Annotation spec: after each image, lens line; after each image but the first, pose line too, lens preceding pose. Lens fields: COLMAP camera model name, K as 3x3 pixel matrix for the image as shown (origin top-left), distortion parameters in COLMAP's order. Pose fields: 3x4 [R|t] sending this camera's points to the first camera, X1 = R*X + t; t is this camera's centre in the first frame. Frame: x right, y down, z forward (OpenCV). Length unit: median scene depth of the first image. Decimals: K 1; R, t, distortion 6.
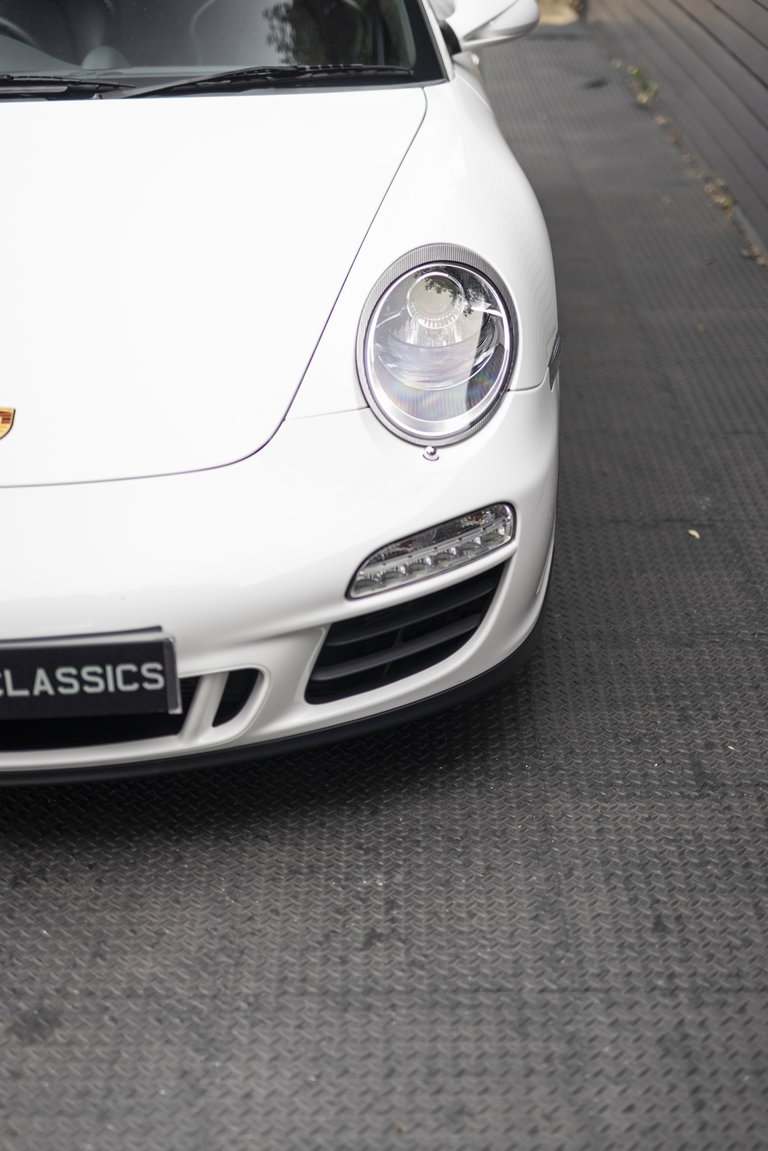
lens RADIAL K [[1612.4, 0, 384.0], [0, 1612.4, 575.5], [0, 0, 1]] dist [-0.000679, 0.040030]
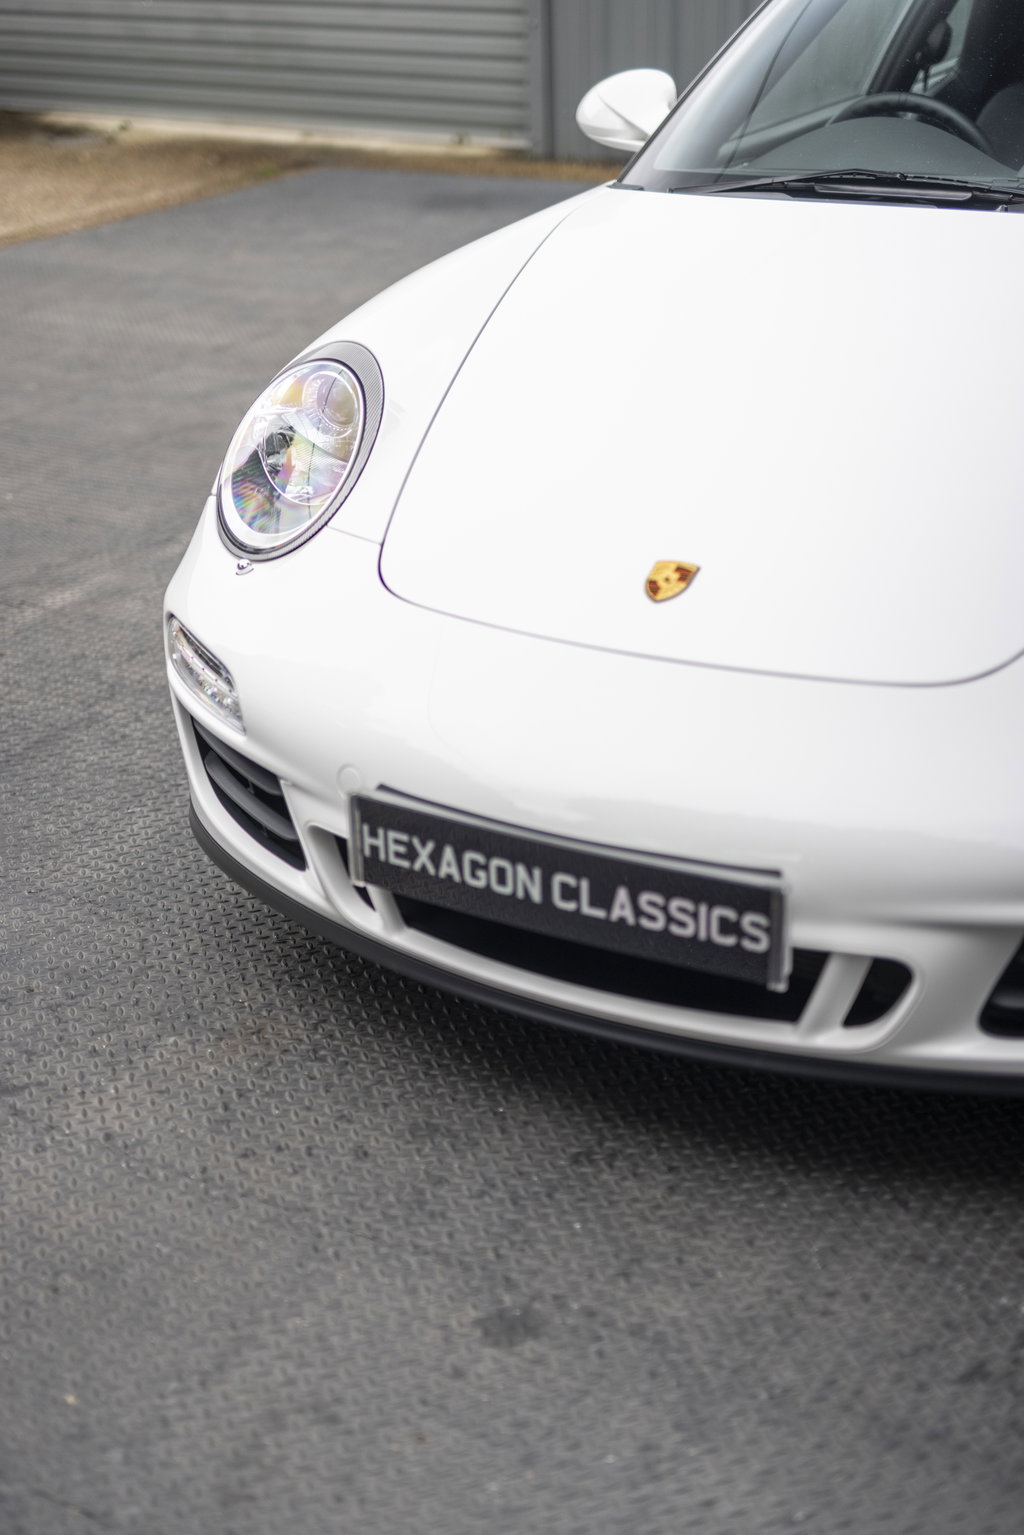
lens RADIAL K [[2150.4, 0, 512.0], [0, 2150.4, 767.5], [0, 0, 1]] dist [-0.000679, 0.040030]
pose [[0.862385, 0.206626, -0.462166, 0.202950], [-0.230665, 0.973022, 0.004608, 0.008258], [0.450650, 0.102632, 0.886781, 0.041842]]
